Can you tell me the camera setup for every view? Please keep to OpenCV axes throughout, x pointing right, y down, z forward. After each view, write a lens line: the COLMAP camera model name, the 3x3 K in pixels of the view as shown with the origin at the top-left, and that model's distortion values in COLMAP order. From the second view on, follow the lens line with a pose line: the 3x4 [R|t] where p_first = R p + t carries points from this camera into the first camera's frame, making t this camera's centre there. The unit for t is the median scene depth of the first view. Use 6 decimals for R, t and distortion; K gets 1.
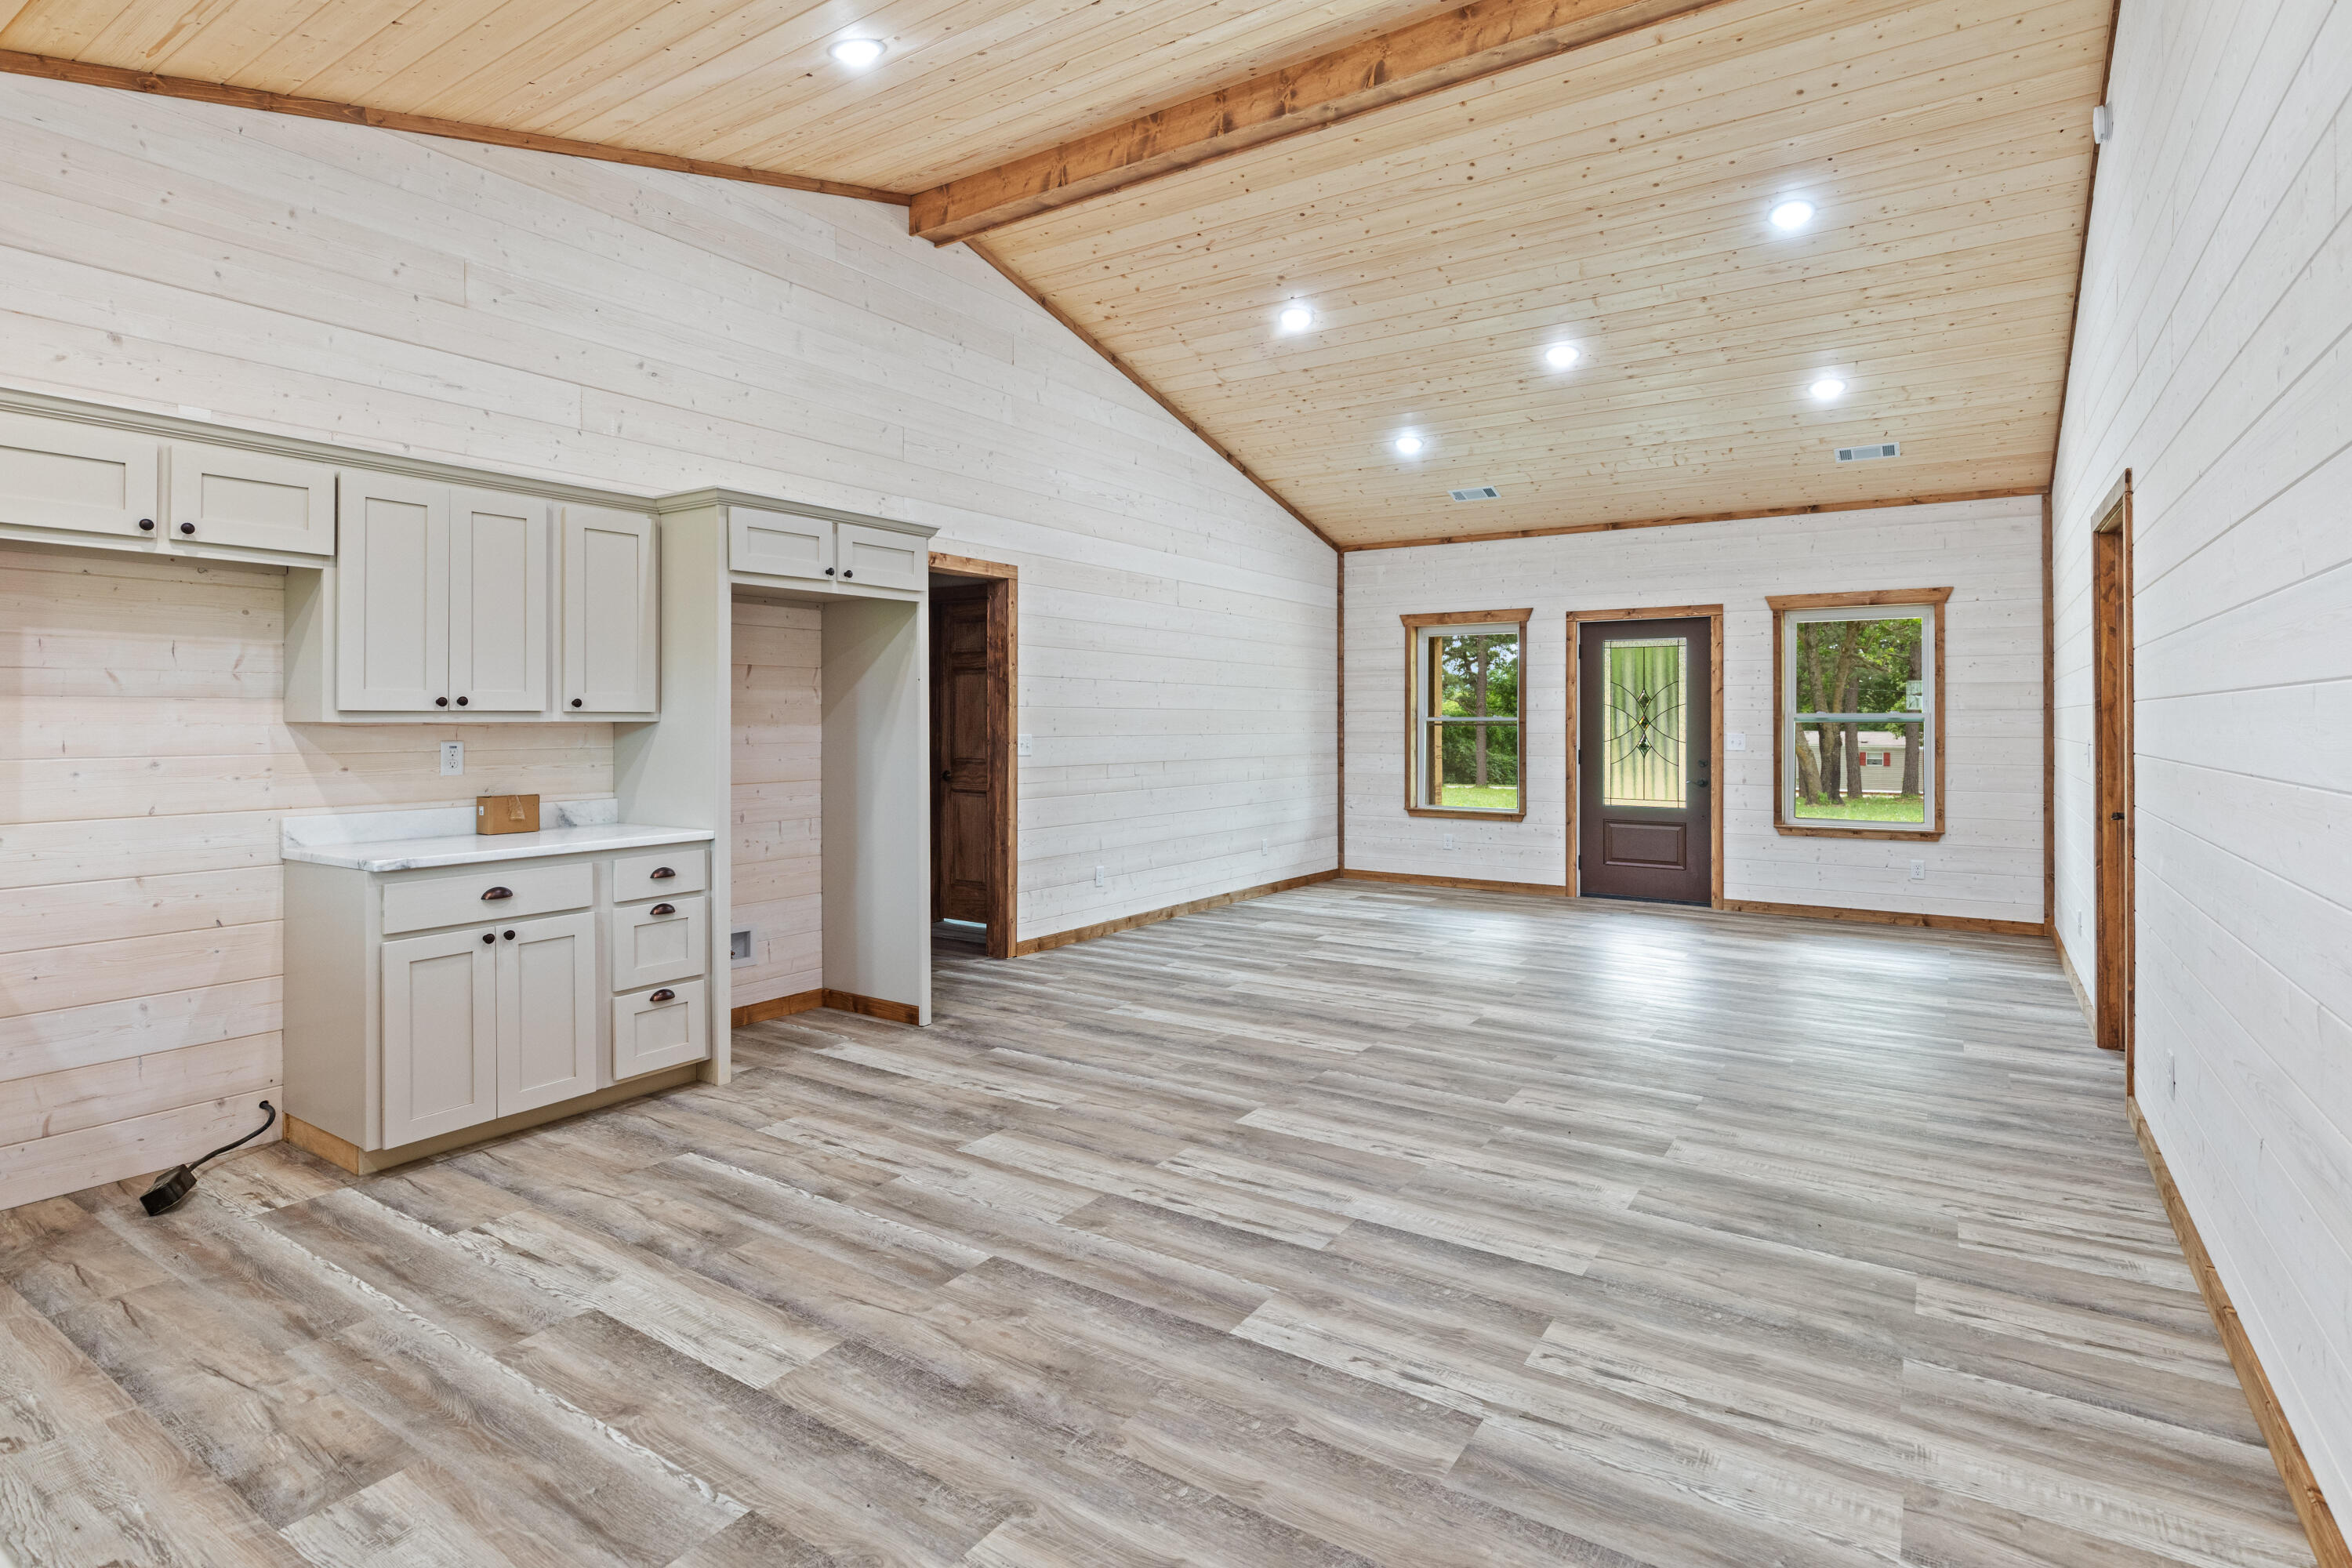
lens RADIAL K [[1177.8, 0, 1178.8], [0, 1177.8, 715.1], [0, 0, 1]] dist [-0.001514, -0.000322]
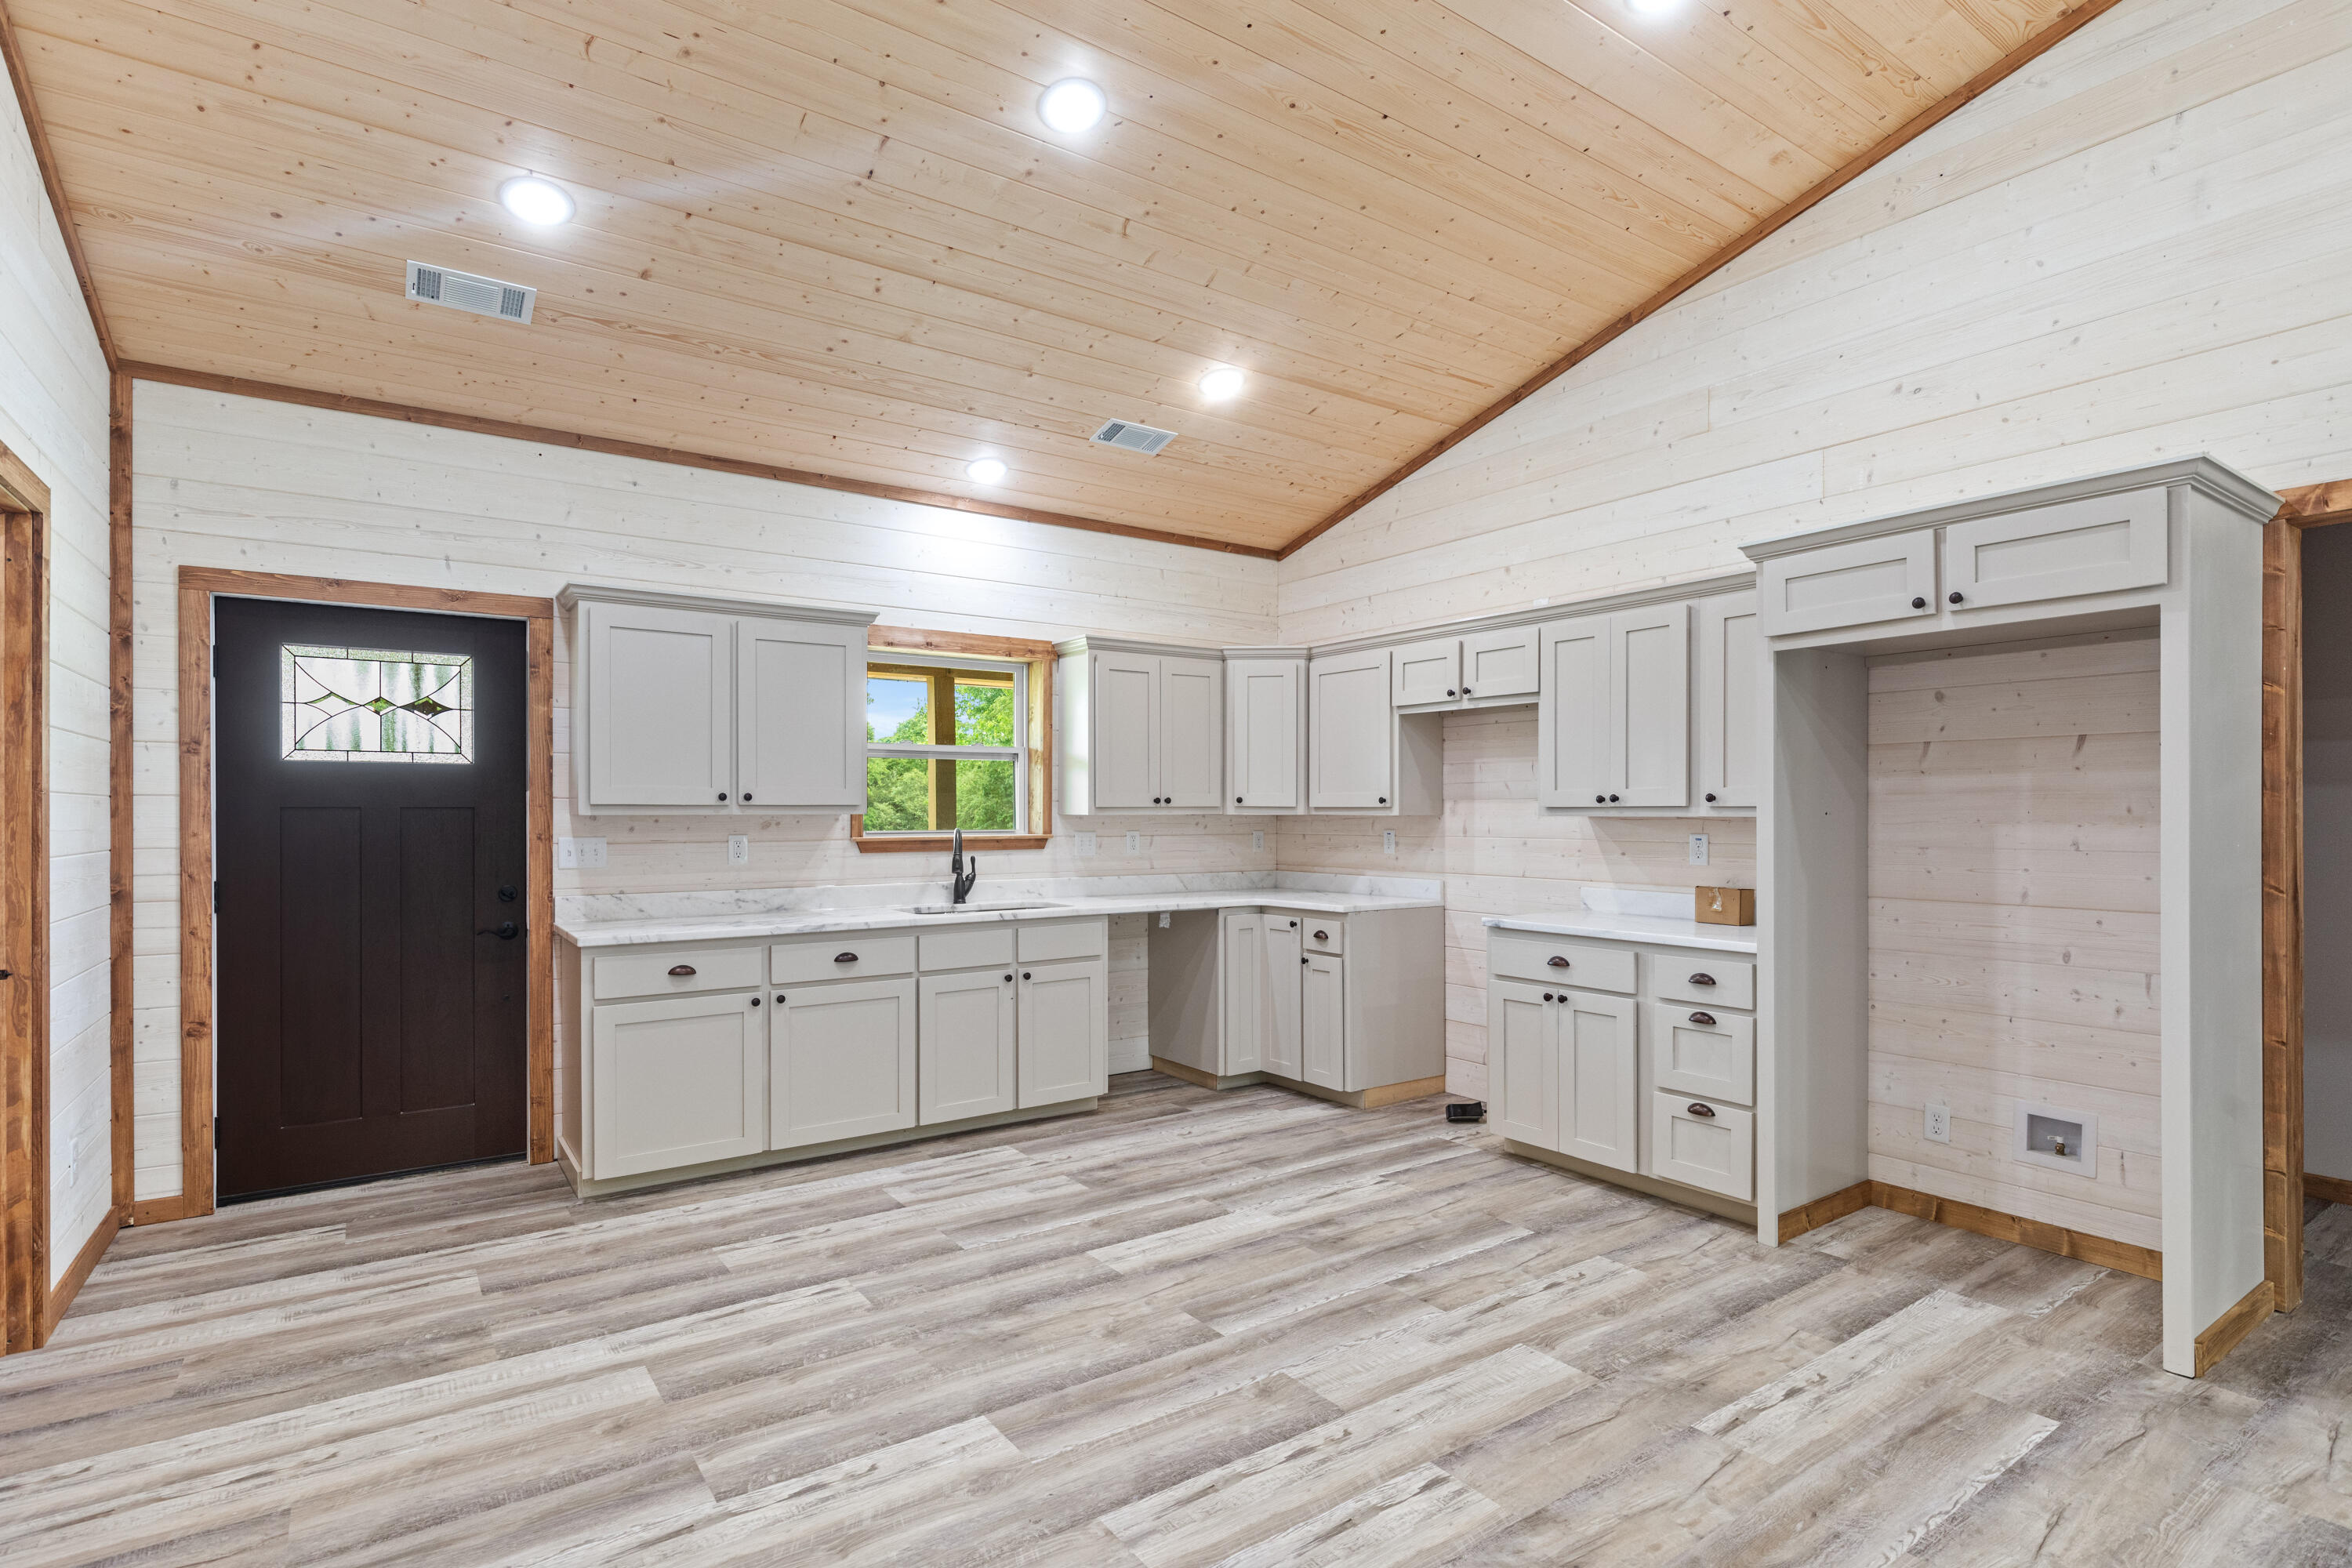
lens RADIAL K [[1157.7, 0, 1173.3], [0, 1157.7, 814.6], [0, 0, 1]] dist [-0.002305, -0.000177]
pose [[-0.372371, 0.002266, -0.928081, 0.606730], [0.002626, 0.999996, 0.001388, 0.001564], [0.928080, -0.001920, -0.372375, 1.016405]]
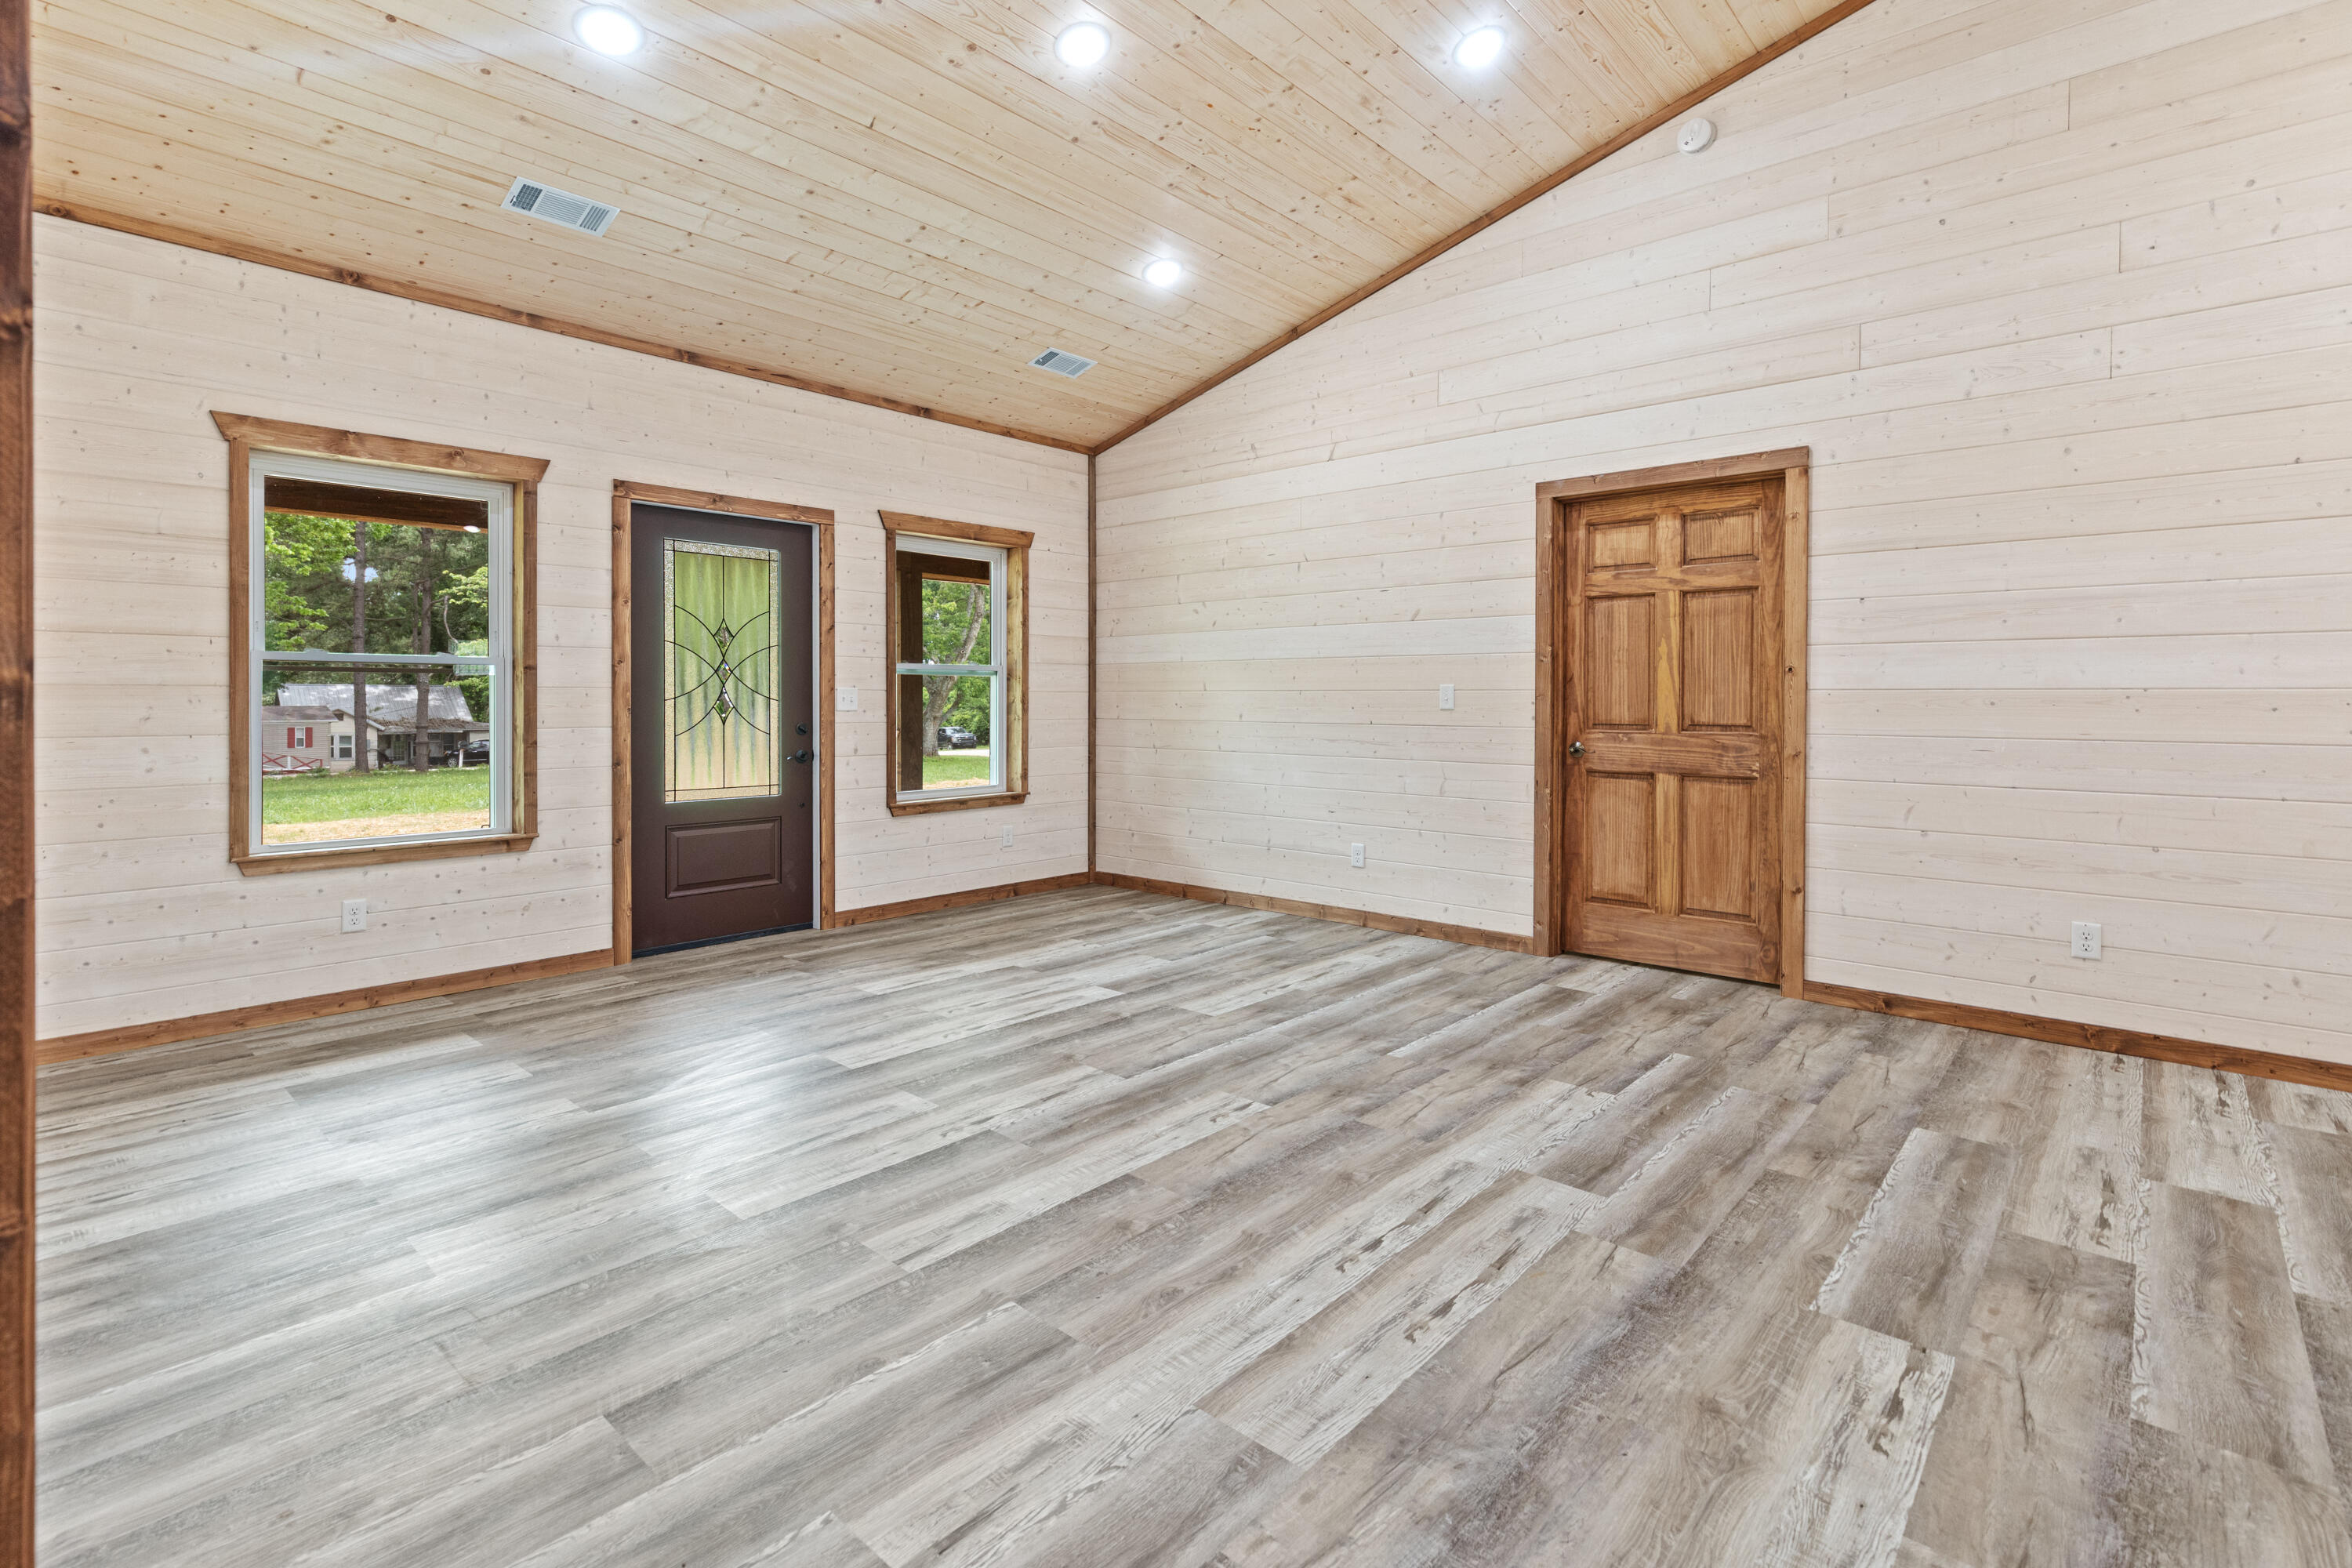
lens RADIAL K [[1090.2, 0, 1161.7], [0, 1090.2, 708.4], [0, 0, 1]] dist [0.005371, 0.000009]
pose [[0.160952, -0.010236, 0.986909, -0.380364], [-0.004690, 0.999927, 0.011136, 0.043360], [-0.986951, -0.006421, 0.160892, 1.500556]]
